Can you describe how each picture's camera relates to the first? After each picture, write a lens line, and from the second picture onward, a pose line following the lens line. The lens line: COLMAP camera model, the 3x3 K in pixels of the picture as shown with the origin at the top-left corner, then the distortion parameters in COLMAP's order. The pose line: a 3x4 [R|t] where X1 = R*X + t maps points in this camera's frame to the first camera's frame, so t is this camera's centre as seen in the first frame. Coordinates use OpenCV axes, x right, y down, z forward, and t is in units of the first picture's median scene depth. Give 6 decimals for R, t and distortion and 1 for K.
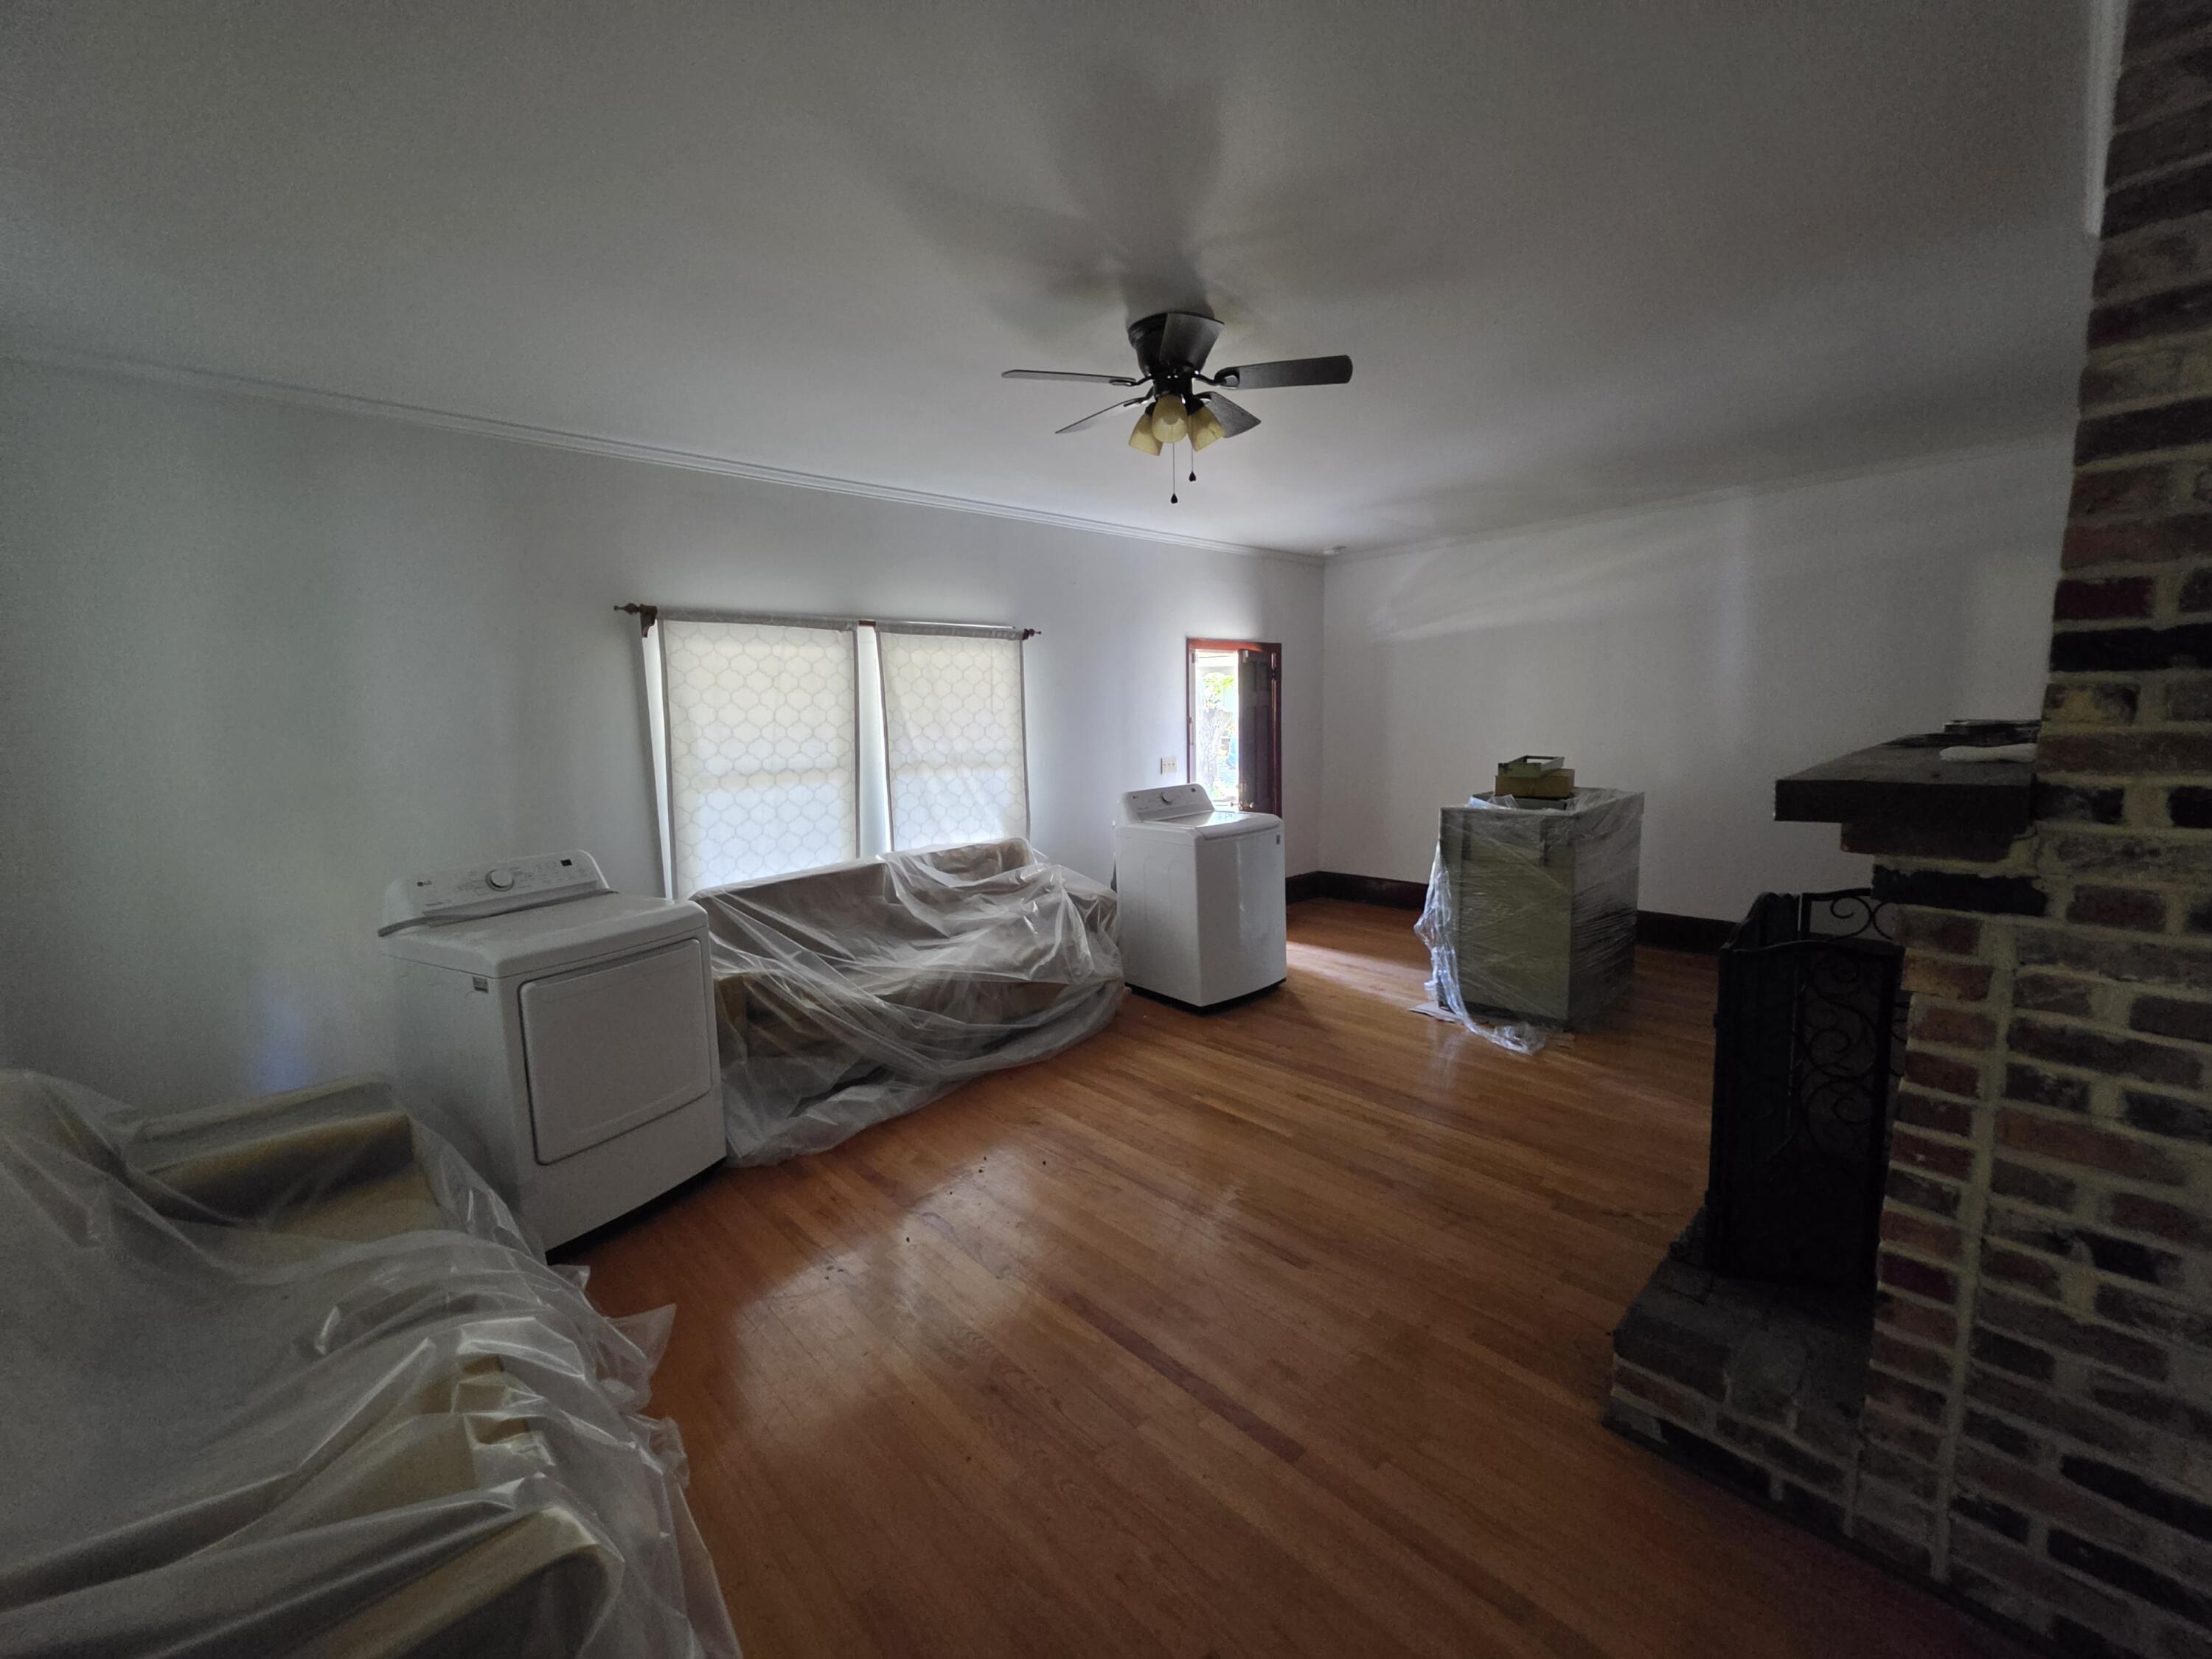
lens RADIAL K [[886.8, 0, 1106.0], [0, 886.8, 820.7], [0, 0, 1]] dist [-0.010932, 0.000629]
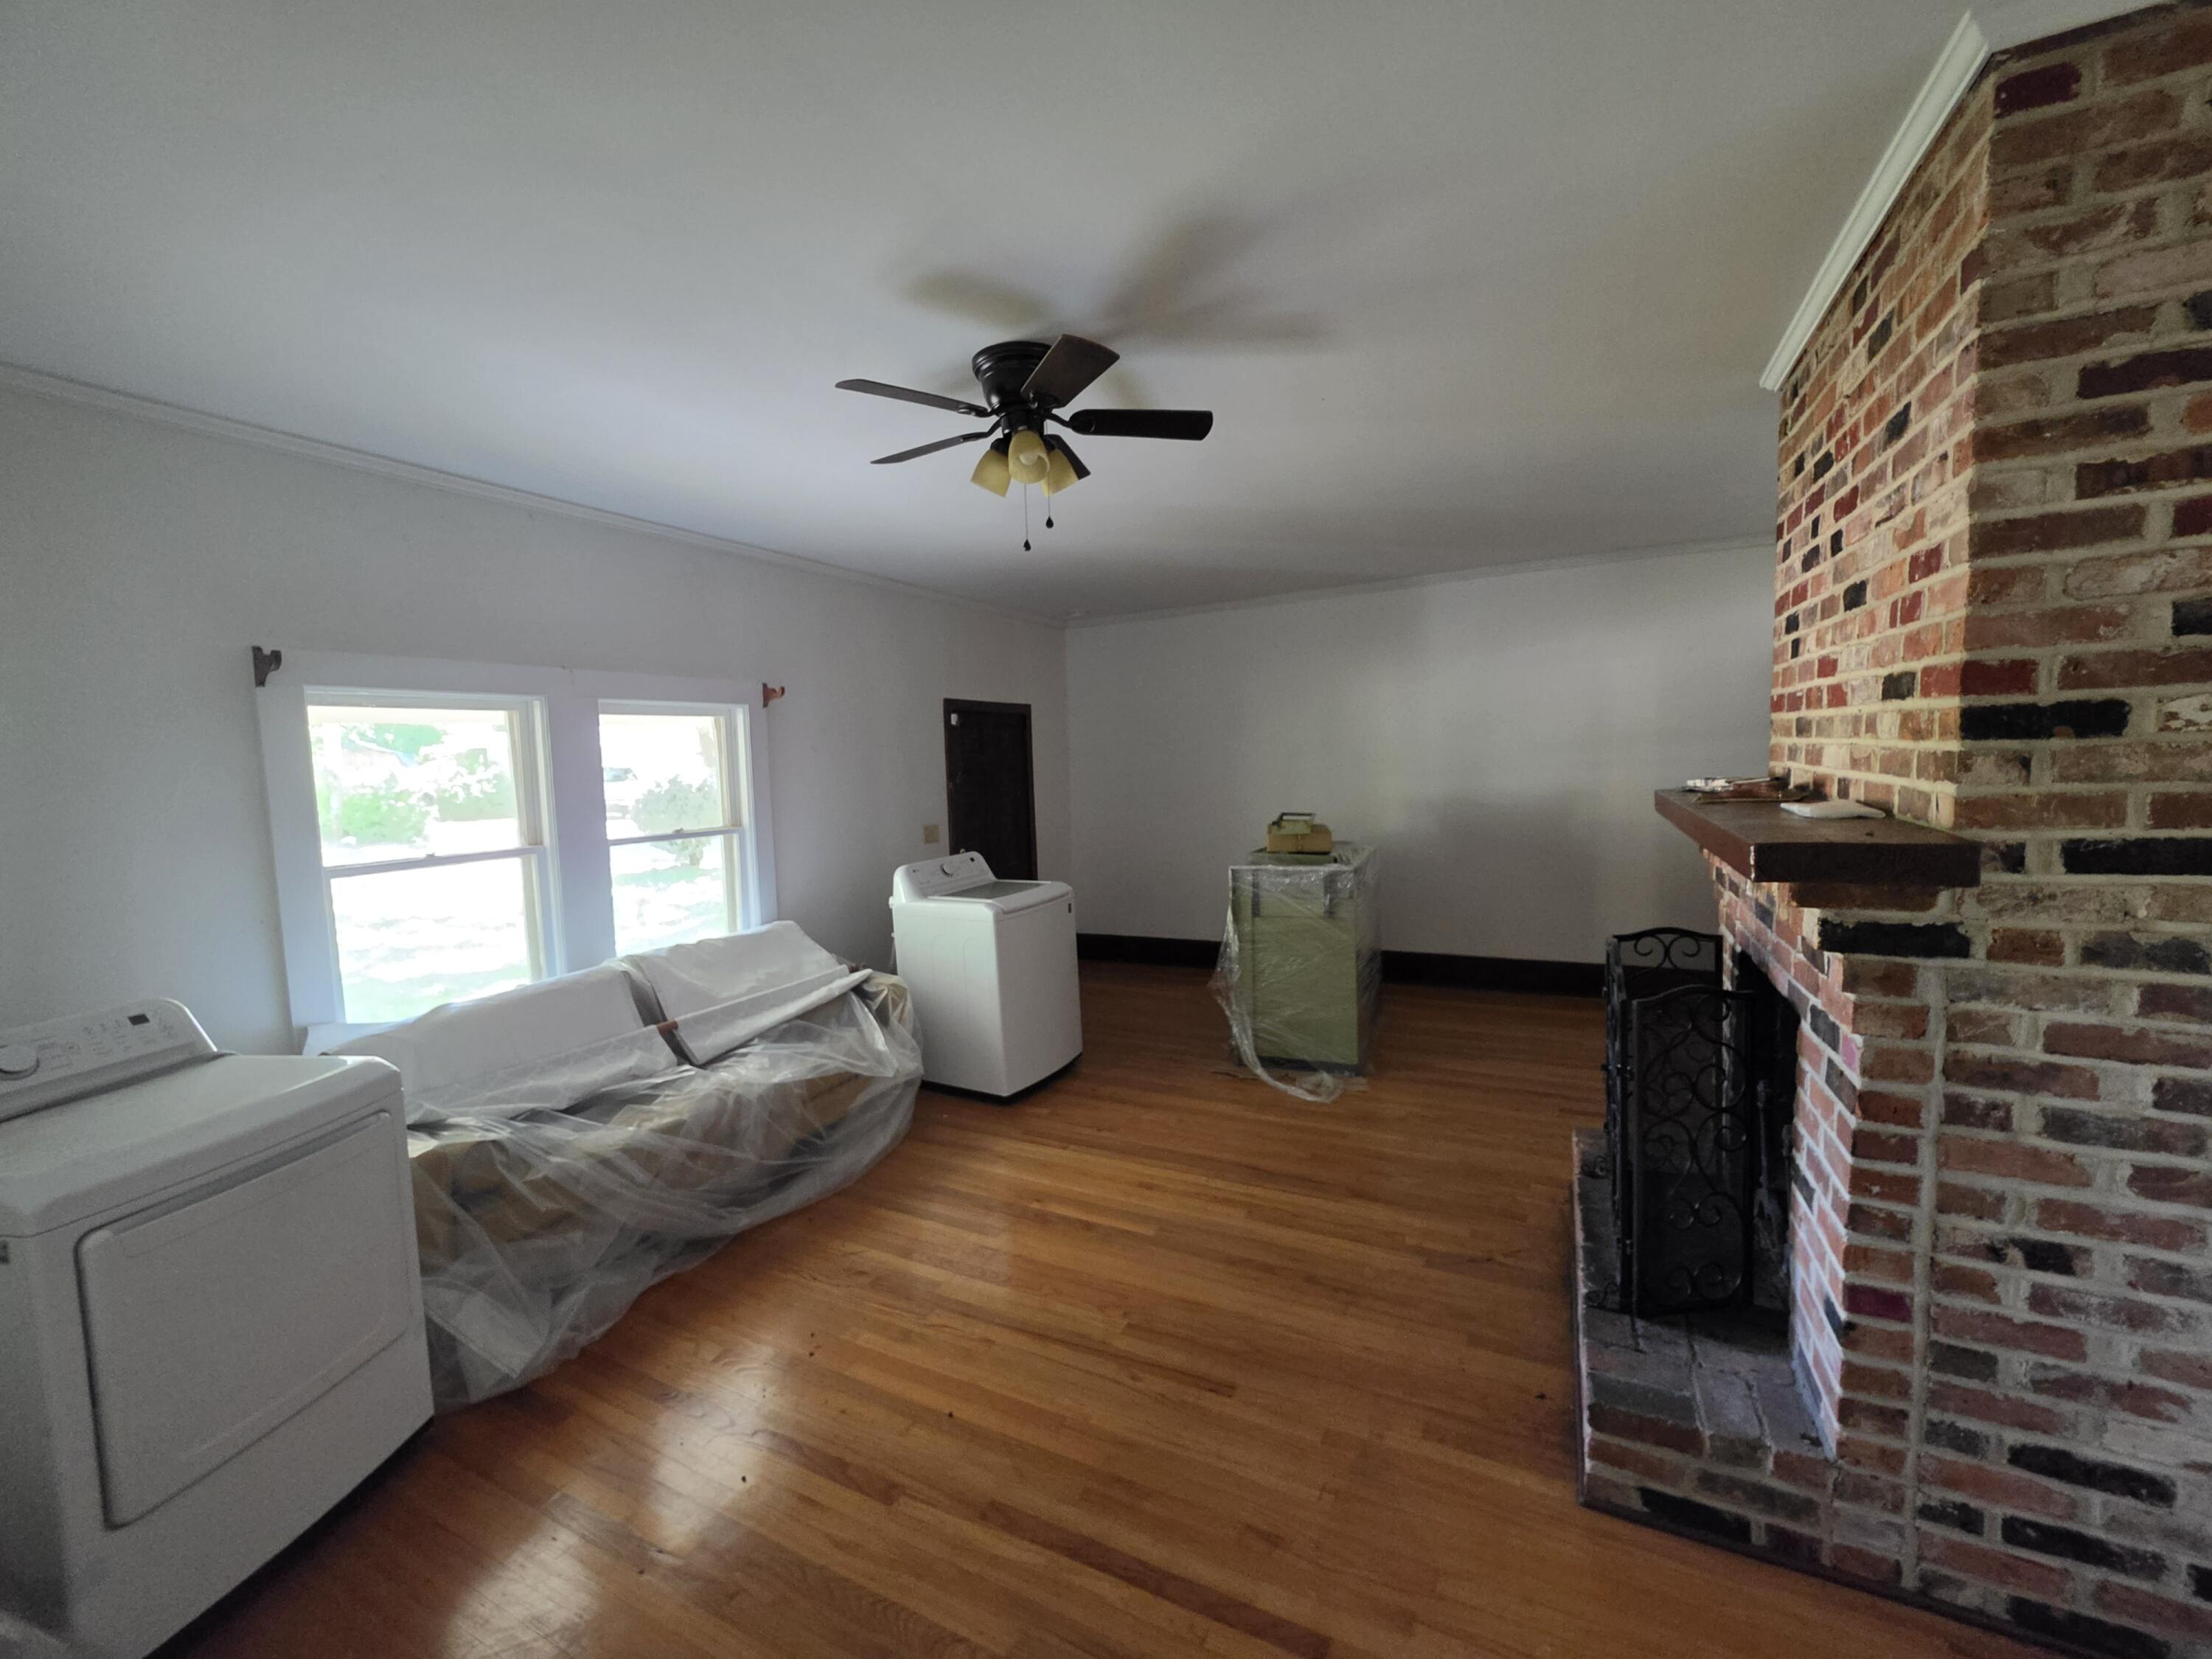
lens RADIAL K [[886.8, 0, 1105.6], [0, 886.8, 825.1], [0, 0, 1]] dist [-0.010932, 0.000629]
pose [[0.941928, -0.032582, 0.334230, -0.299865], [0.053108, 0.997210, -0.052458, -0.053198], [-0.331589, 0.067161, 0.941030, 0.270974]]
